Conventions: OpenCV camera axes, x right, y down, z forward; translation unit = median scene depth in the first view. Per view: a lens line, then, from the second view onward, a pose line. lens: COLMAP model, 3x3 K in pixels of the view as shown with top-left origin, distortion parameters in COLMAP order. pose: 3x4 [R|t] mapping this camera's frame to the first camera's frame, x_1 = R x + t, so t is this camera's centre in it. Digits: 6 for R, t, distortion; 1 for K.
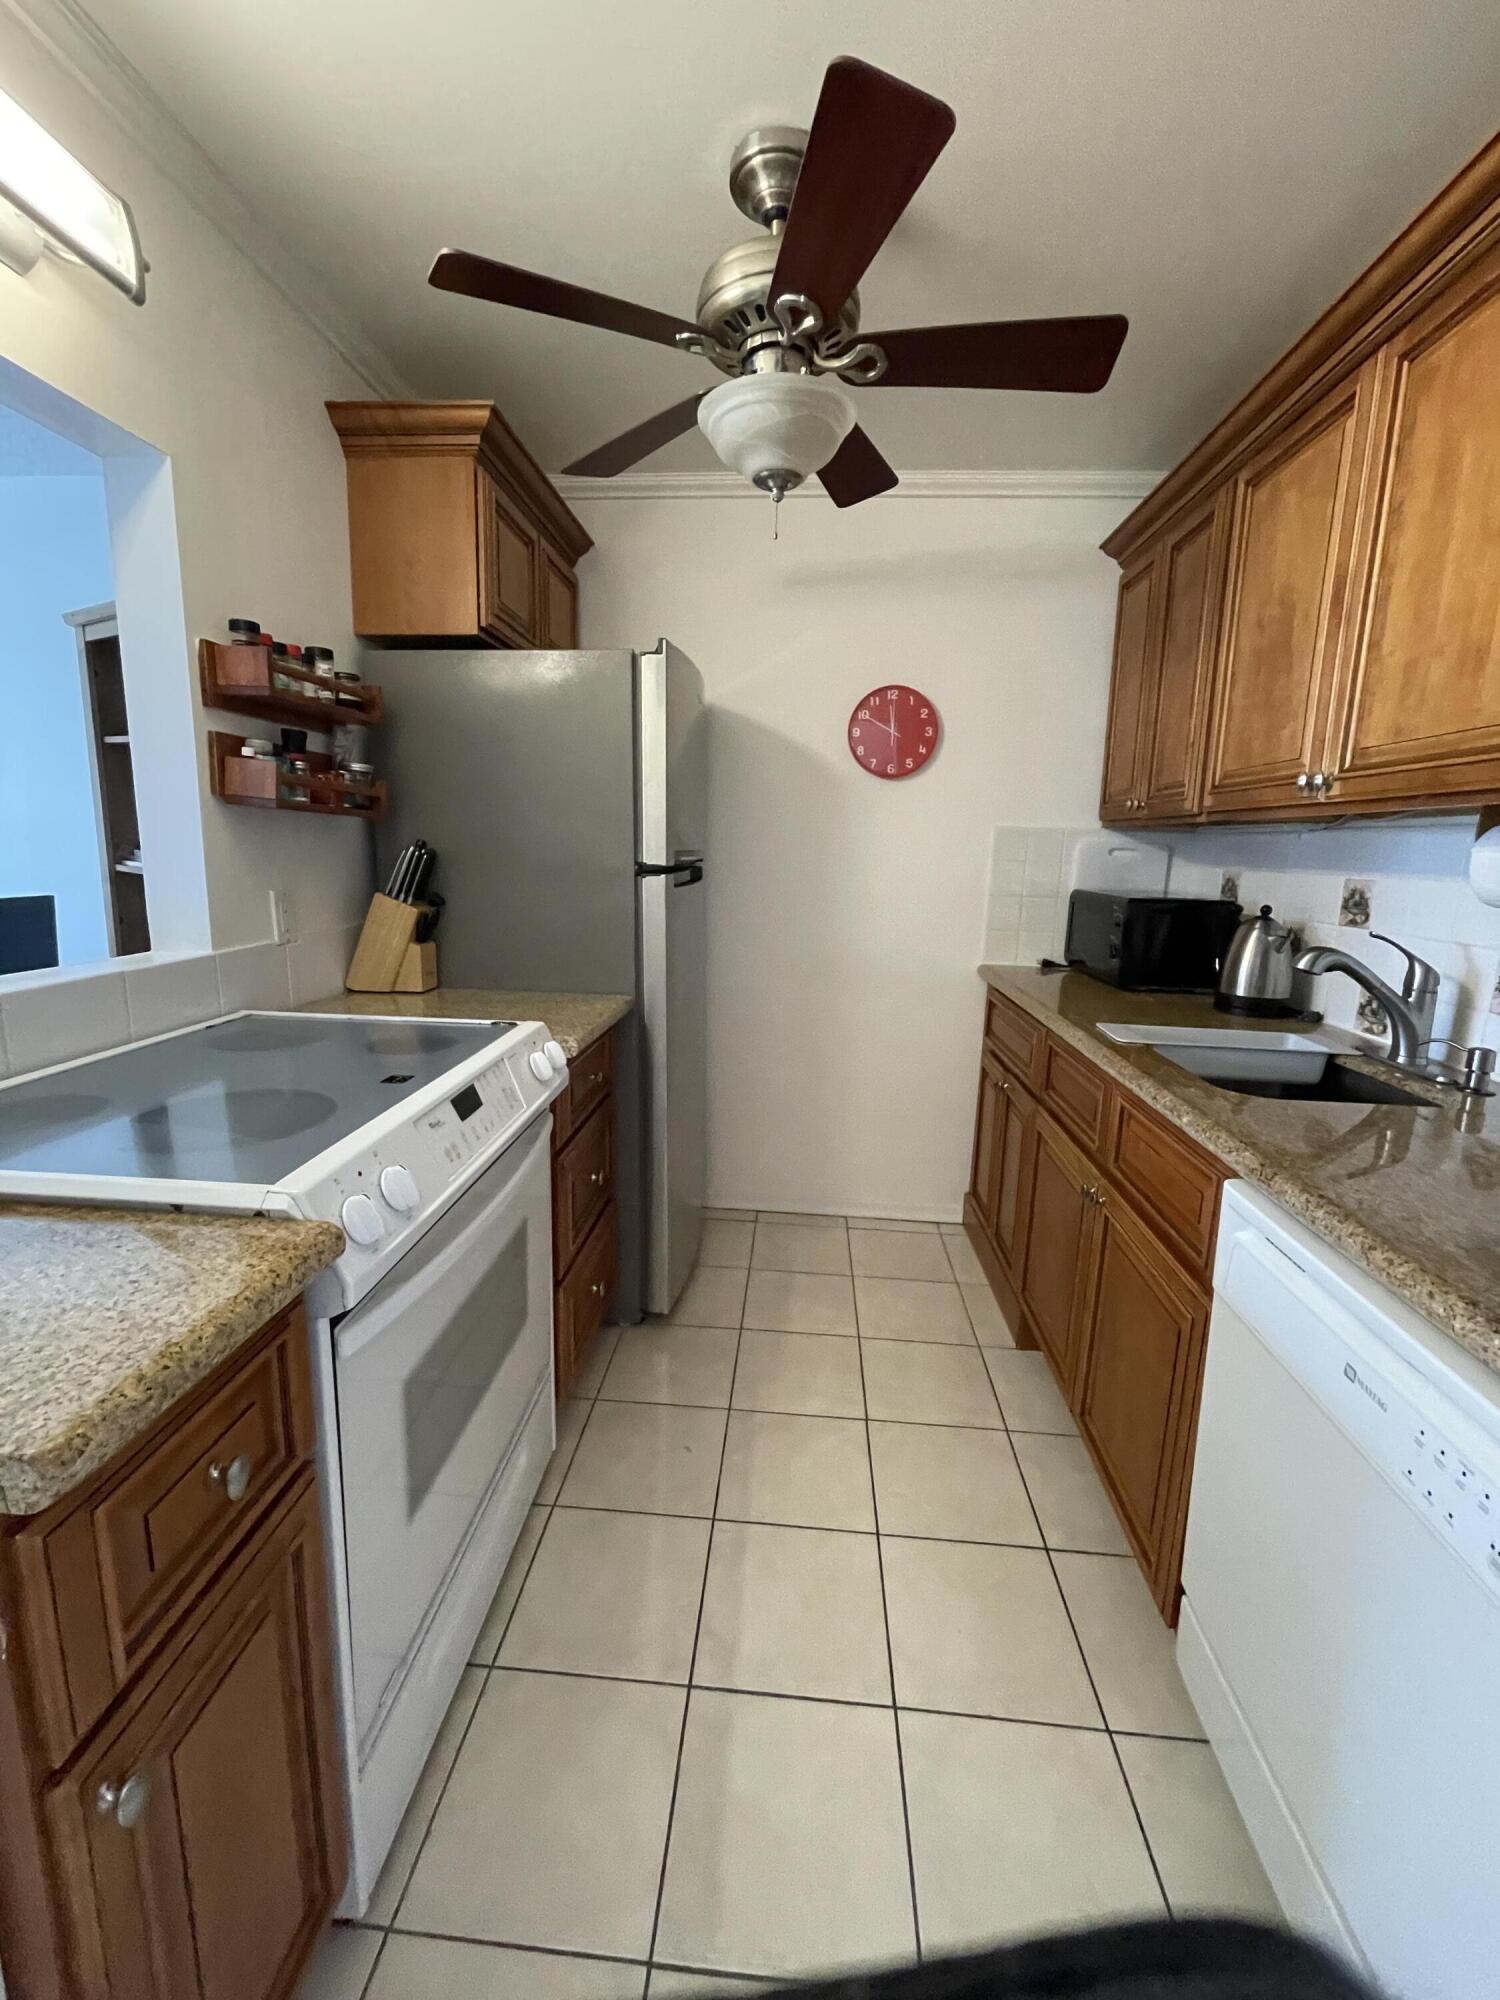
lens RADIAL K [[807.2, 0, 746.6], [0, 807.2, 988.0], [0, 0, 1]] dist [-0.011918, 0.005053]
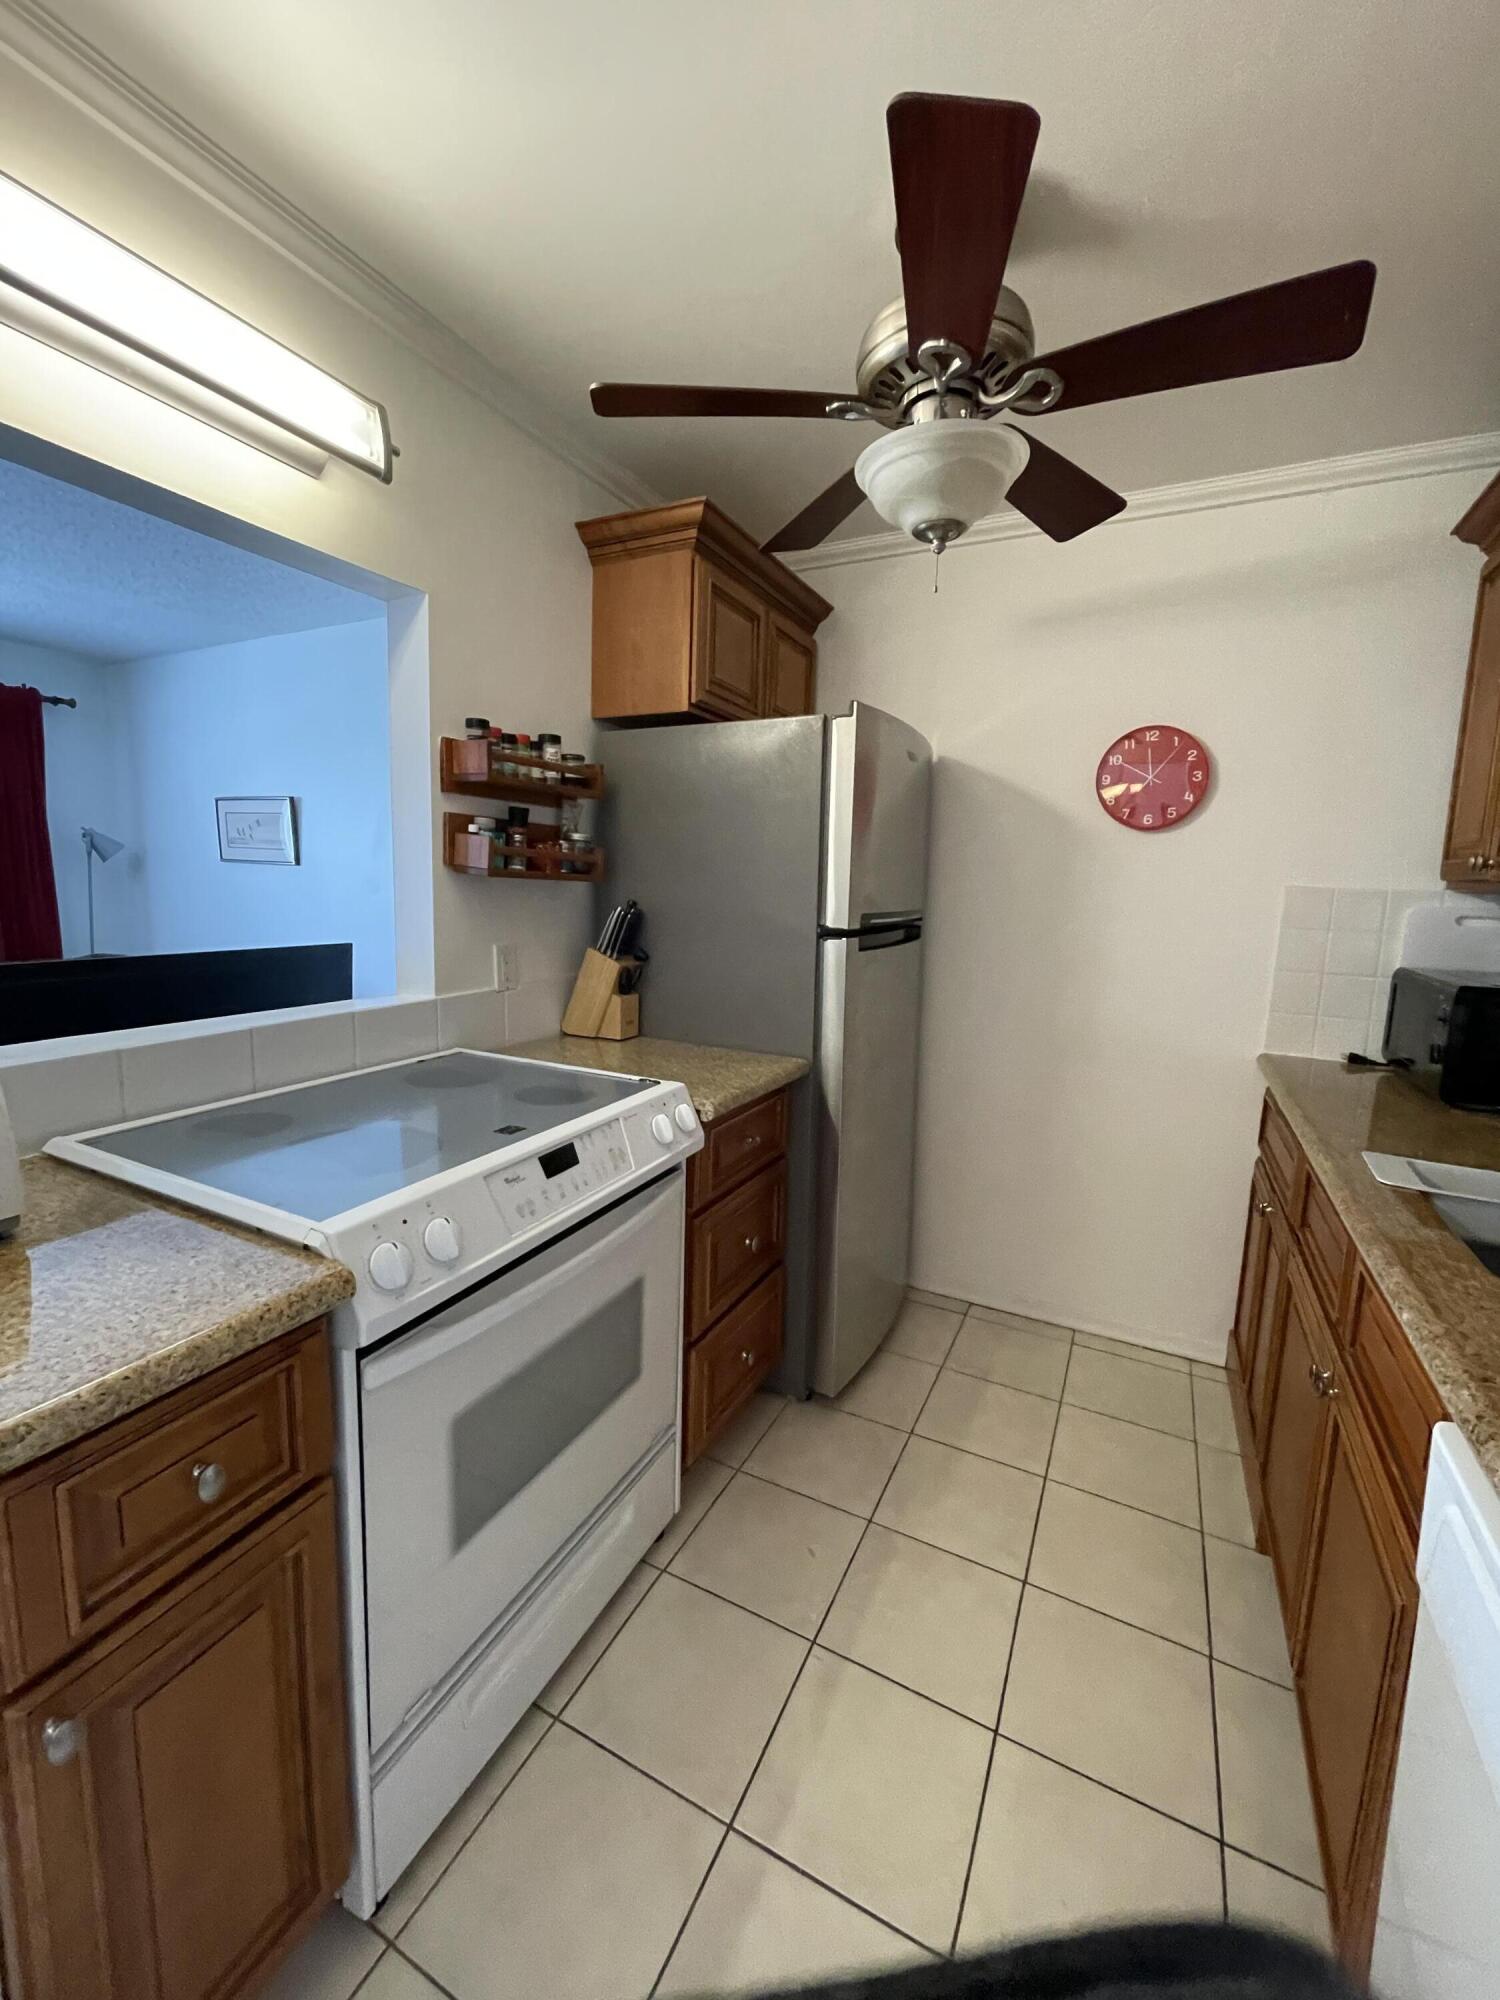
lens RADIAL K [[807.2, 0, 746.6], [0, 807.2, 988.0], [0, 0, 1]] dist [-0.011918, 0.005053]
pose [[0.923697, 0.053122, -0.379422, 0.193013], [-0.072666, 0.996656, -0.037364, -0.044375], [0.376169, 0.062084, 0.924469, 0.074012]]
